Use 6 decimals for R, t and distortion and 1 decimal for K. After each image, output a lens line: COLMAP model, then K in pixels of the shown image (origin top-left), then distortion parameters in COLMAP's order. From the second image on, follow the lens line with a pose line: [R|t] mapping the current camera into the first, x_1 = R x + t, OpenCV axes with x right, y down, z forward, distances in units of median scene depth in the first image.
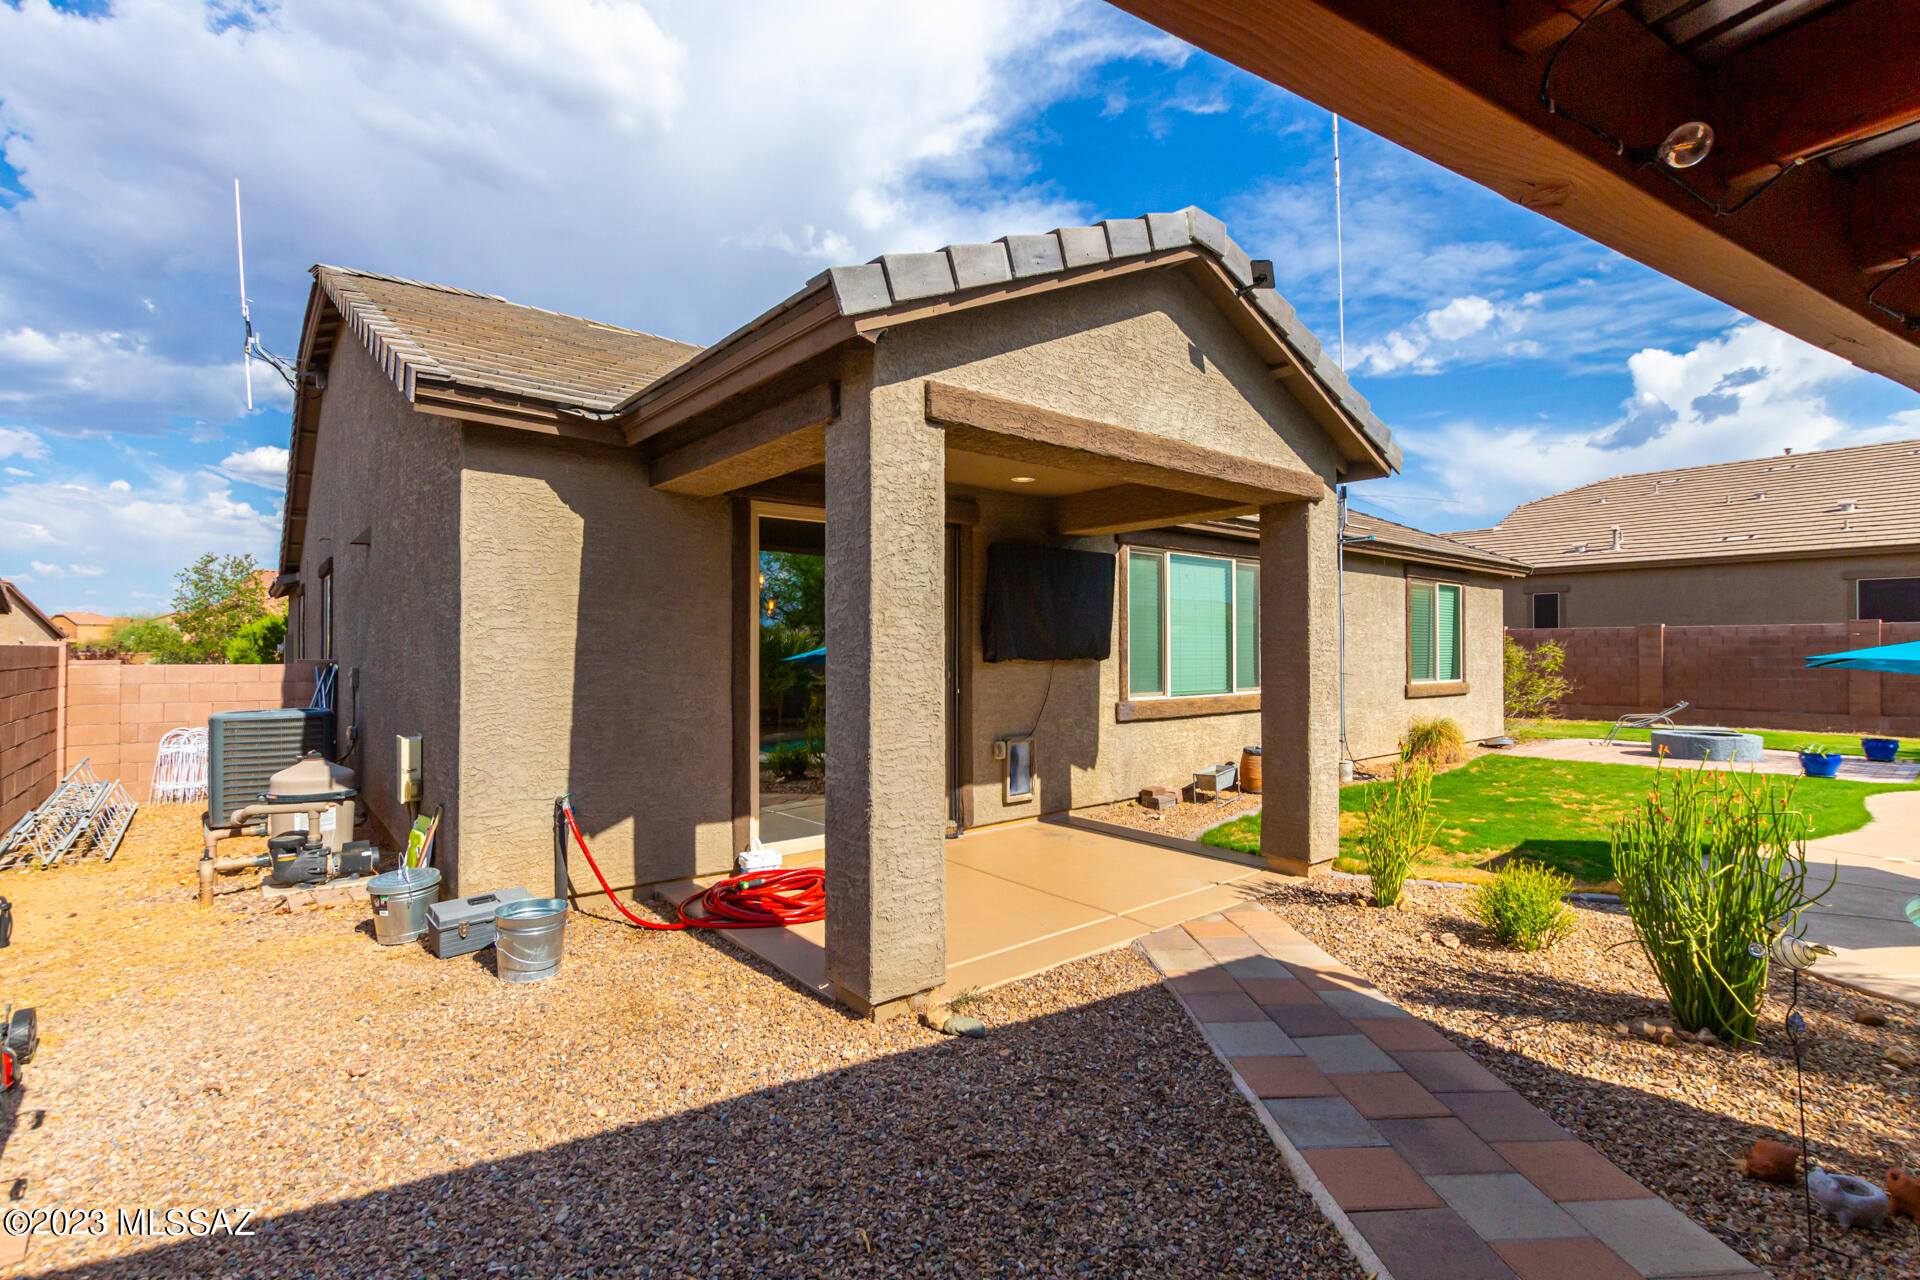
lens RADIAL K [[874.0, 0, 954.1], [0, 874.0, 640.5], [0, 0, 1]] dist [0.000828, 0.000185]
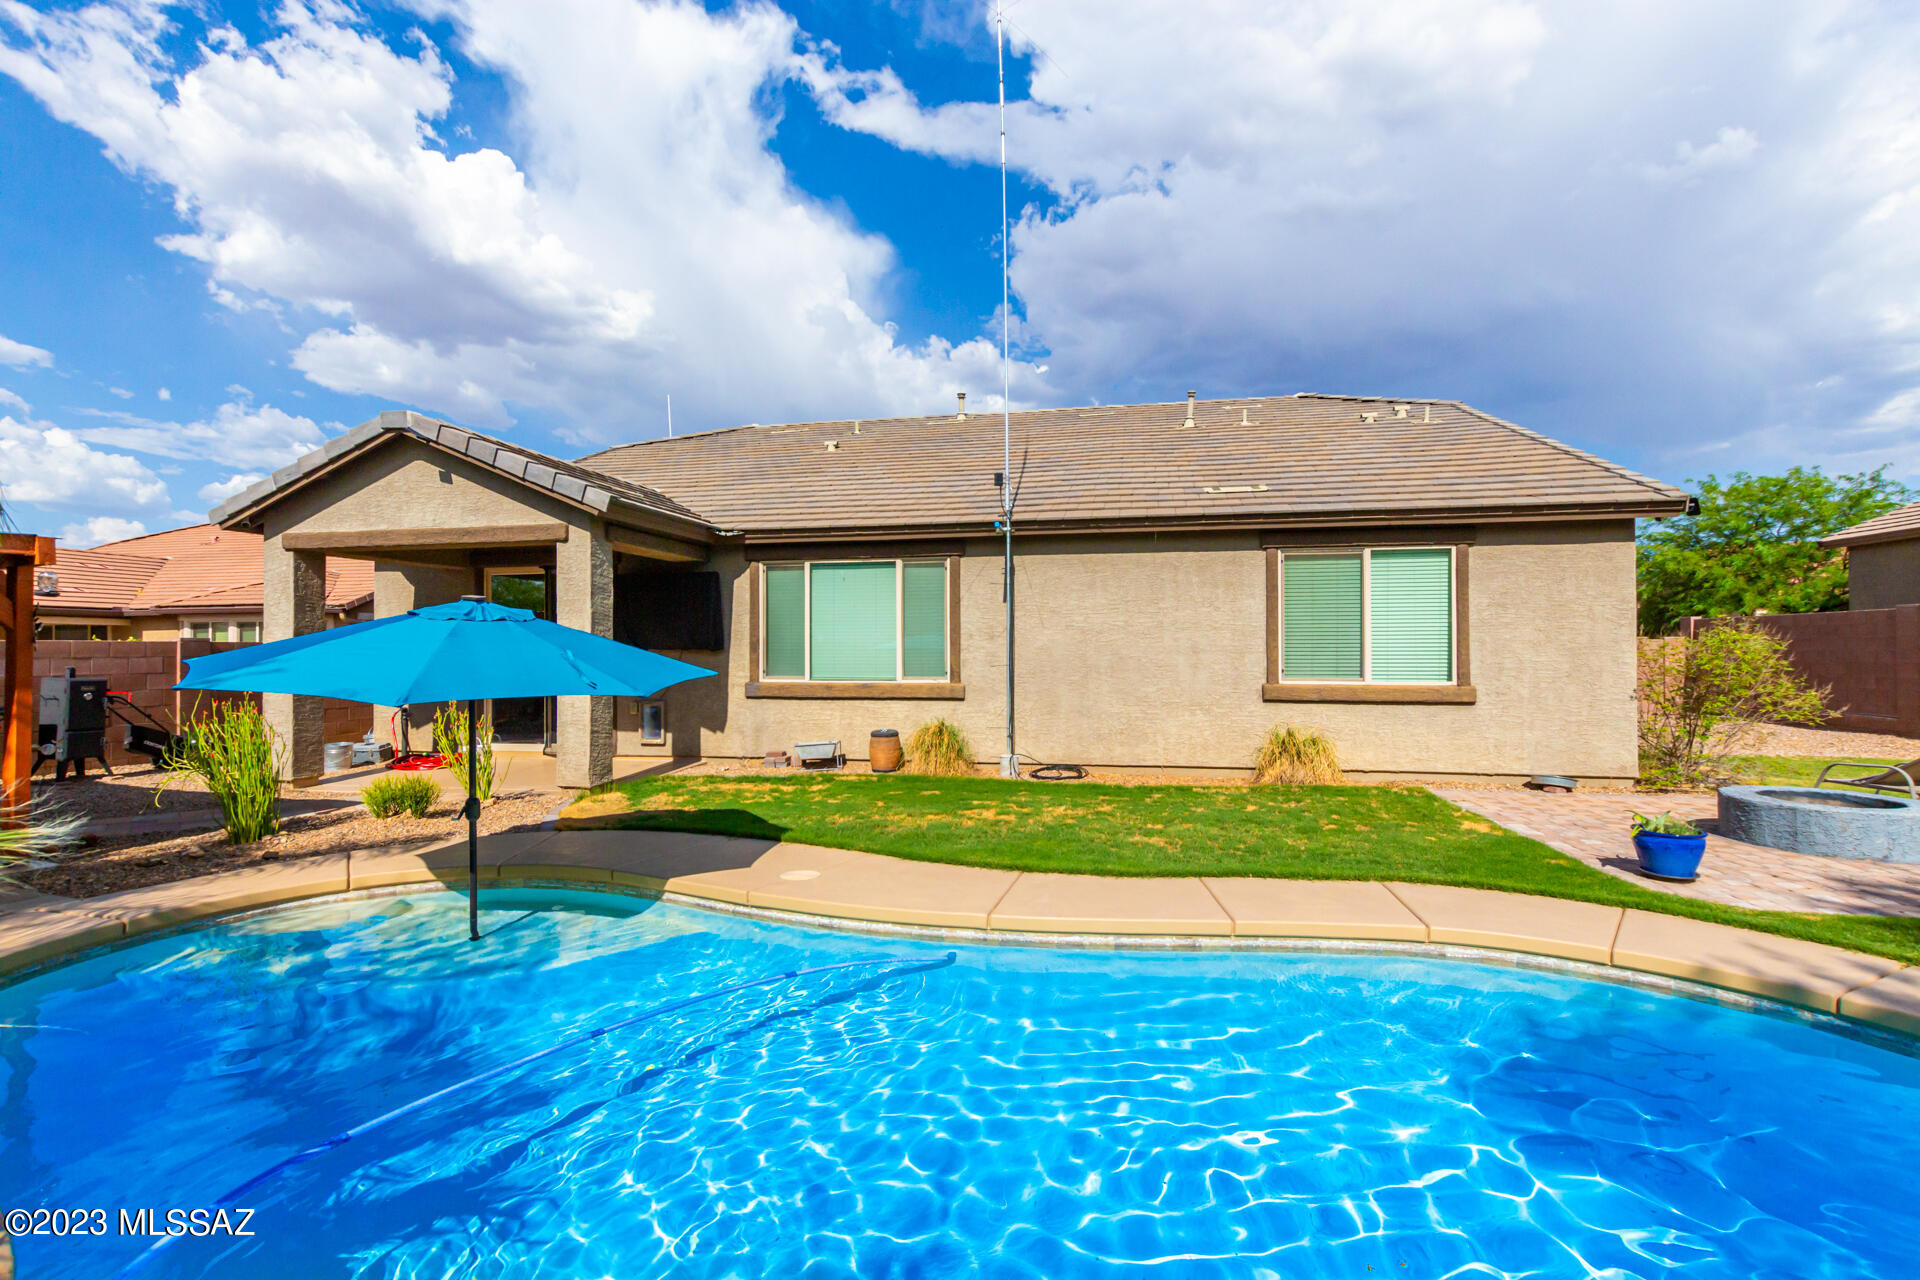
lens RADIAL K [[911.2, 0, 960.0], [0, 911.2, 640.0], [0, 0, 1]] dist [-0.018800, 0.000050]
pose [[0.656551, -0.006682, -0.754252, 1.407534], [0.014685, 0.999884, 0.003925, 0.006985], [0.754139, -0.013653, 0.656573, 0.352020]]
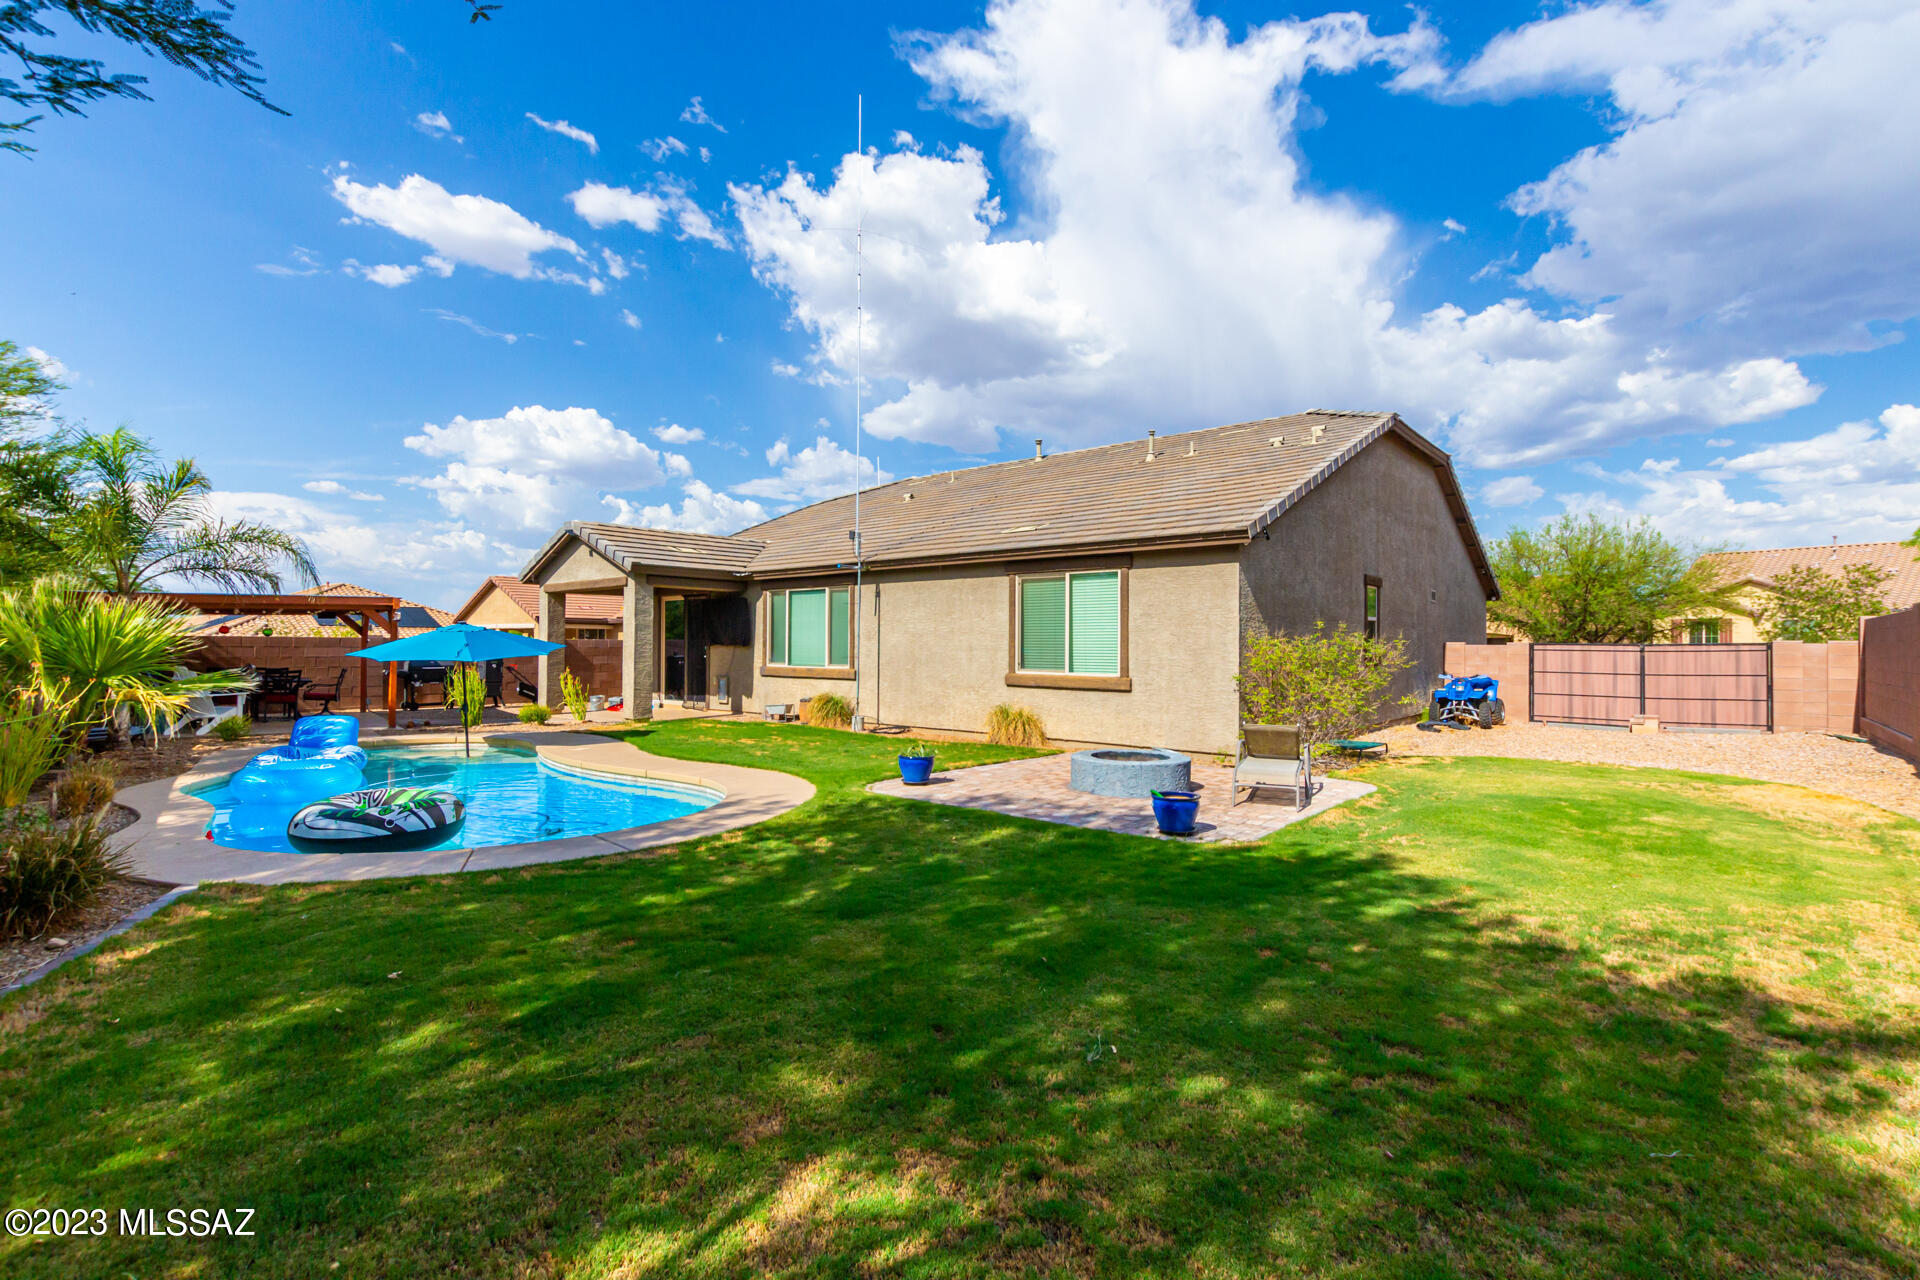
lens RADIAL K [[874.0, 0, 954.1], [0, 874.0, 640.5], [0, 0, 1]] dist [0.000828, 0.000185]
pose [[0.193942, -0.003639, -0.981006, 2.304303], [0.010925, 0.999939, -0.001550, 0.017261], [0.980952, -0.010417, 0.193970, 1.044400]]
